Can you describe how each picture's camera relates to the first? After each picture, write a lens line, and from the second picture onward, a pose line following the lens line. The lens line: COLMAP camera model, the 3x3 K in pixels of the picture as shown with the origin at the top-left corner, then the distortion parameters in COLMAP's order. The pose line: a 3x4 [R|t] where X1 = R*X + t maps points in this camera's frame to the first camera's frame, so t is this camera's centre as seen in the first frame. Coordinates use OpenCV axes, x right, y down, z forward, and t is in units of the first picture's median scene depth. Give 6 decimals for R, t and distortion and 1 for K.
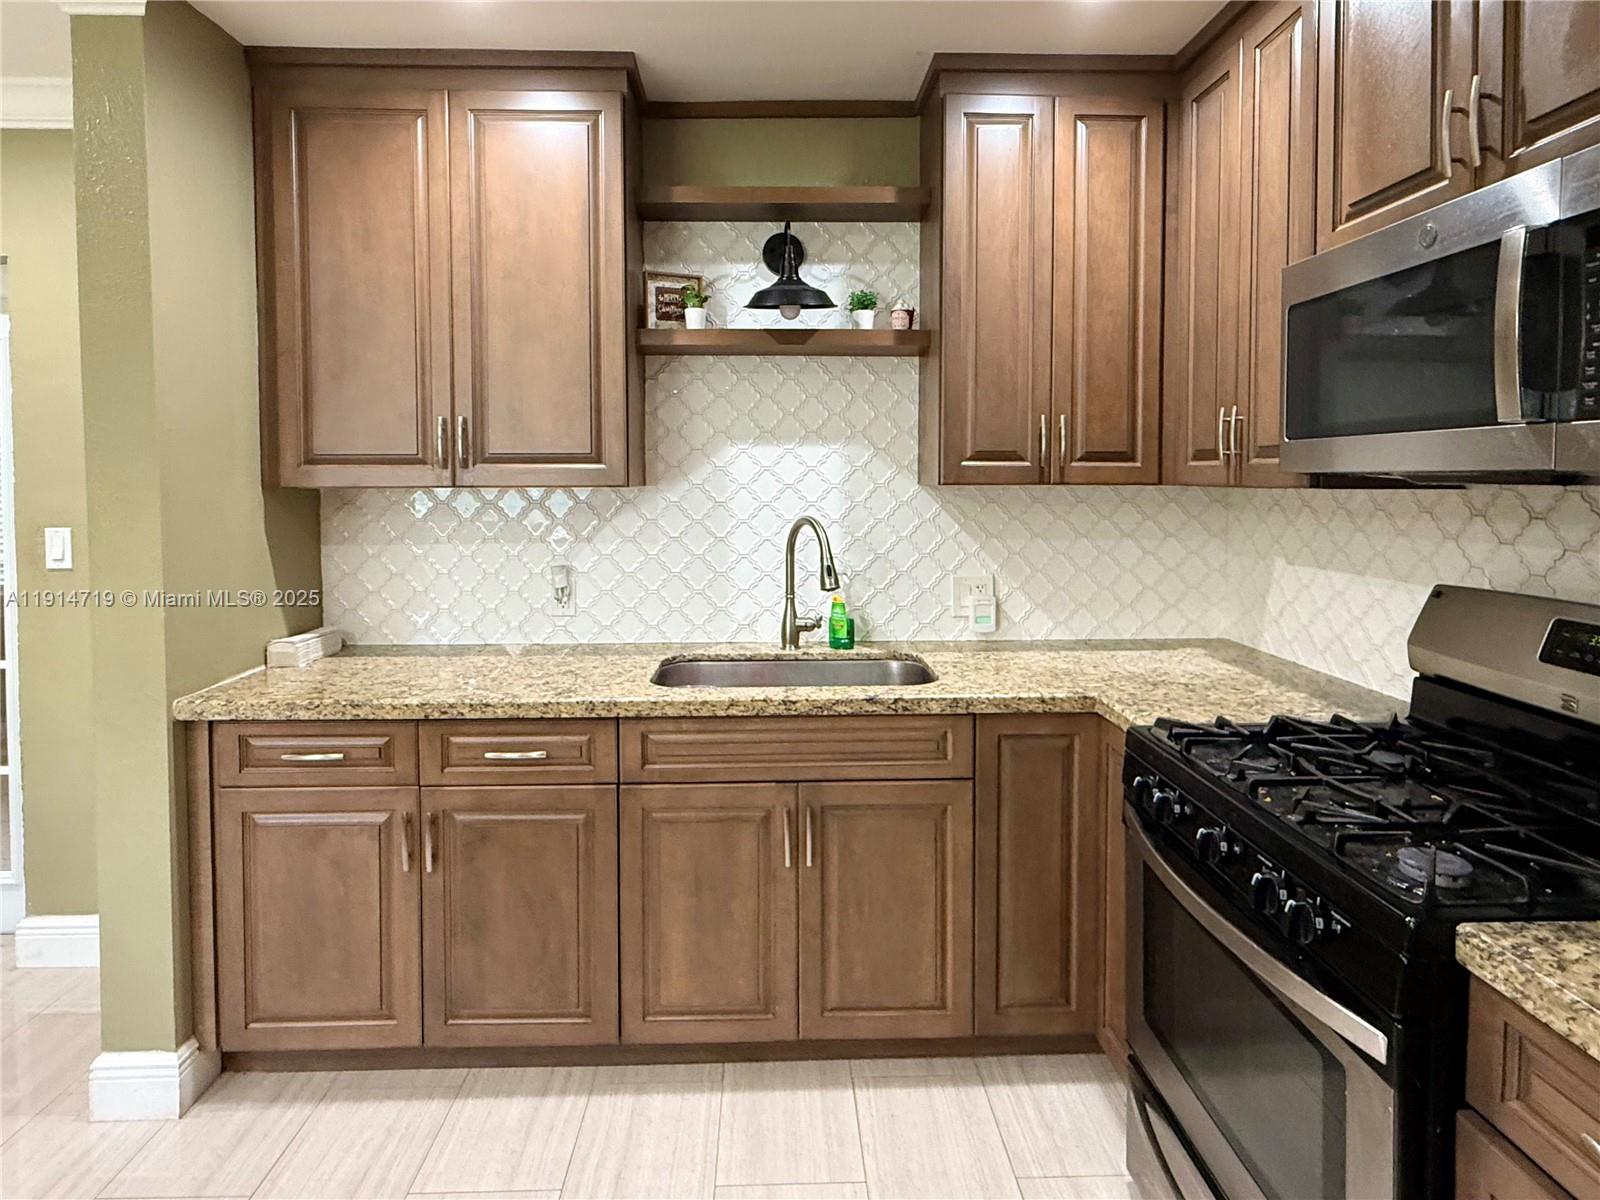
lens RADIAL K [[885.5, 0, 786.3], [0, 885.5, 498.8], [0, 0, 1]] dist [0.003066, 0.000060]
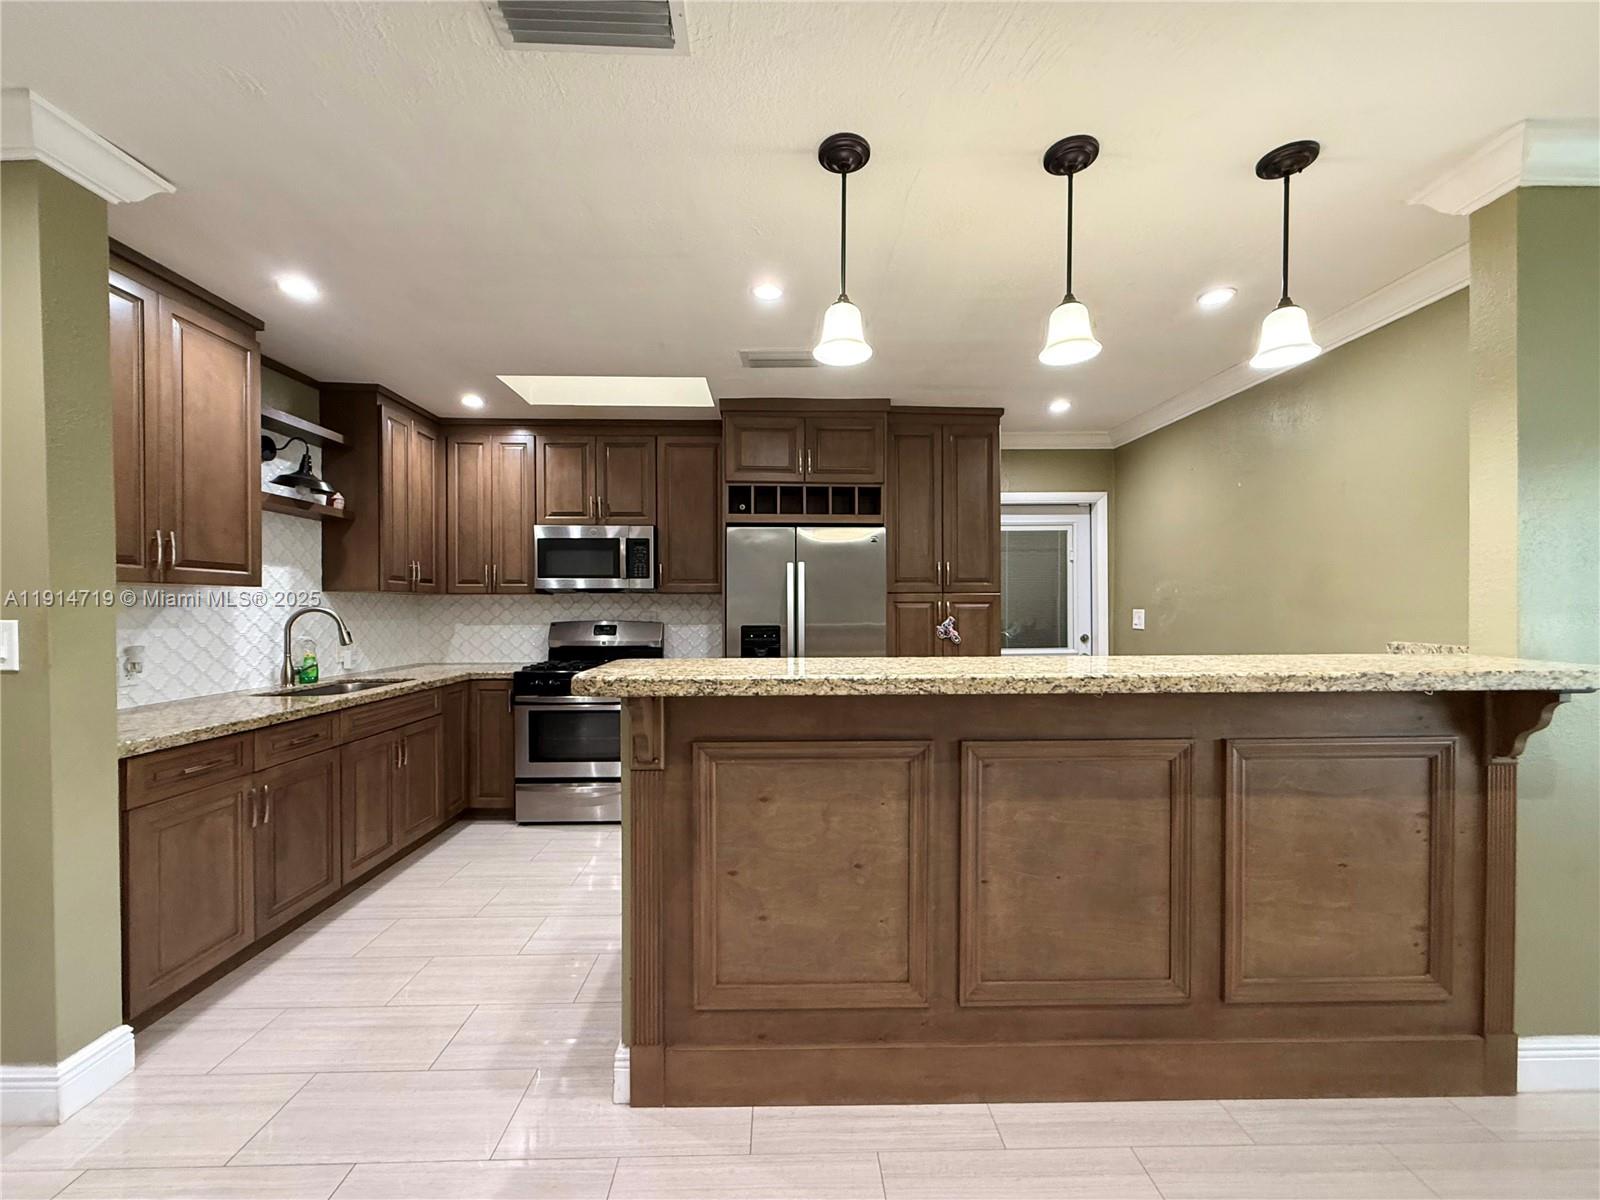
lens RADIAL K [[655.2, 0, 802.4], [0, 655.2, 611.0], [0, 0, 1]] dist [0.000073, -0.000621]
pose [[-0.001697, -0.003147, 0.999994, -1.547178], [0.030924, 0.999517, 0.003198, 0.064146], [-0.999520, 0.030929, -0.001599, 0.023828]]
